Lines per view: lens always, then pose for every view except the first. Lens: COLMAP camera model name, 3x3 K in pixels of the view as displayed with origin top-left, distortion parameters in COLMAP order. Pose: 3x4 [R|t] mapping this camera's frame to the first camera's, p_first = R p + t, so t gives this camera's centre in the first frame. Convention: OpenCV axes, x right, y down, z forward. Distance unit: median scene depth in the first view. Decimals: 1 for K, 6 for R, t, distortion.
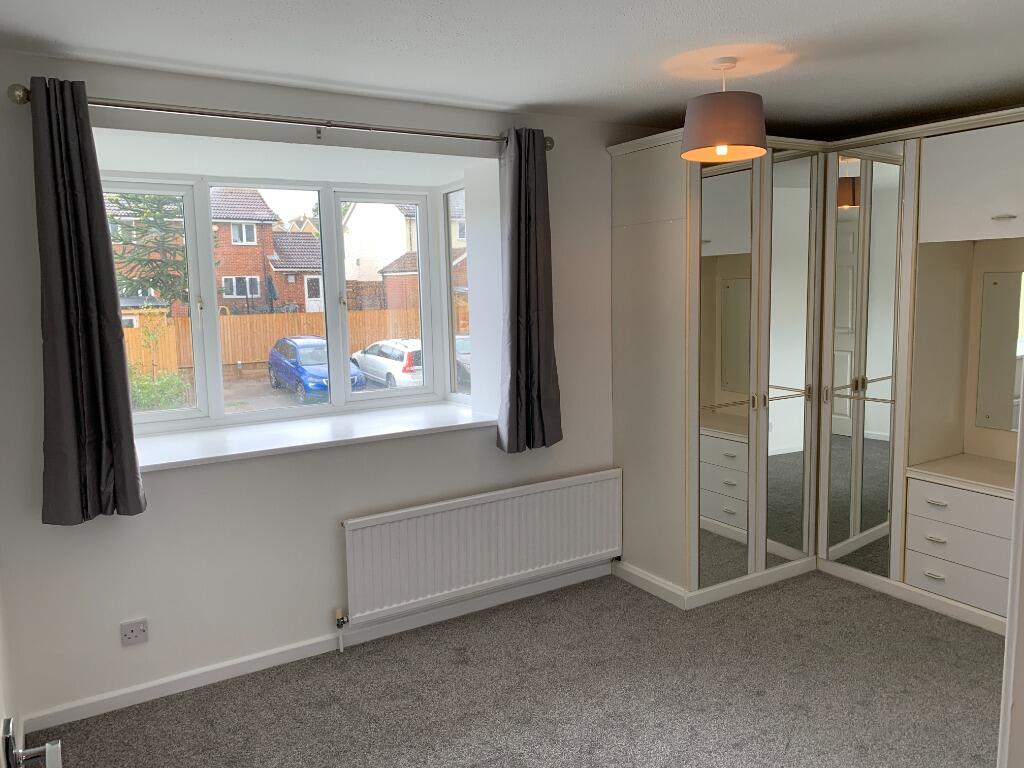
lens RADIAL K [[786.8, 0, 514.0], [0, 786.8, 366.0], [0, 0, 1]] dist [0.000257, 0.001388]
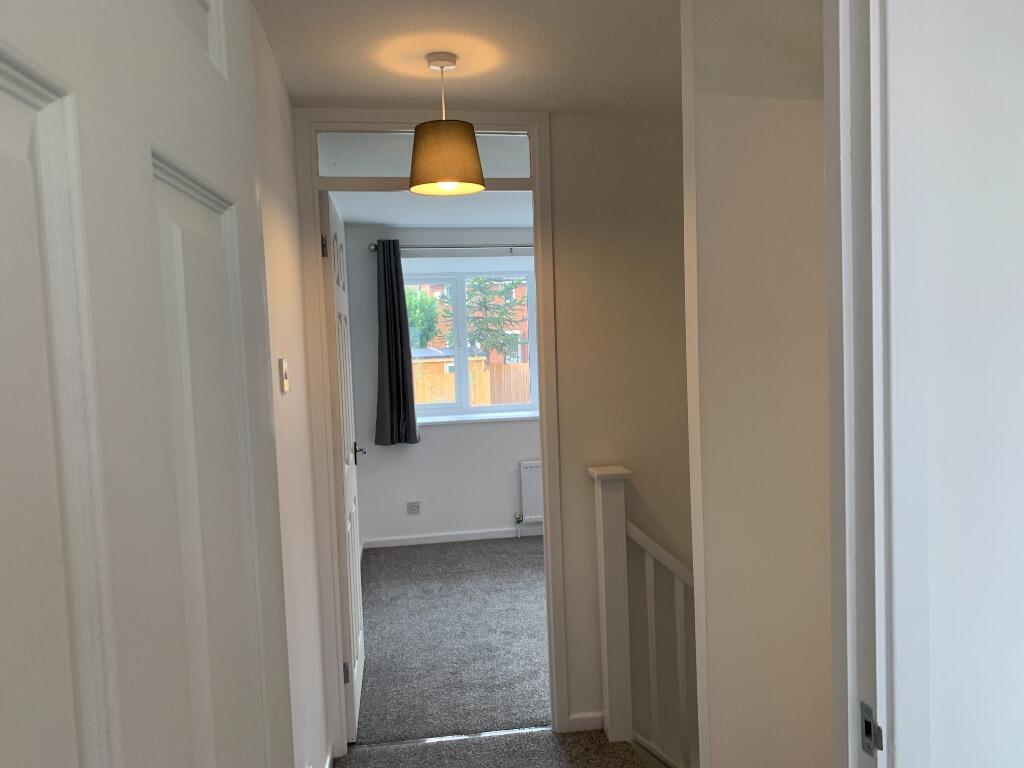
lens RADIAL K [[786.8, 0, 514.0], [0, 786.8, 366.0], [0, 0, 1]] dist [0.000257, 0.001388]
pose [[0.923528, 0.003371, -0.383517, 0.505413], [-0.028791, 0.997749, -0.060561, 0.096825], [0.382450, 0.066972, 0.921546, -0.744095]]
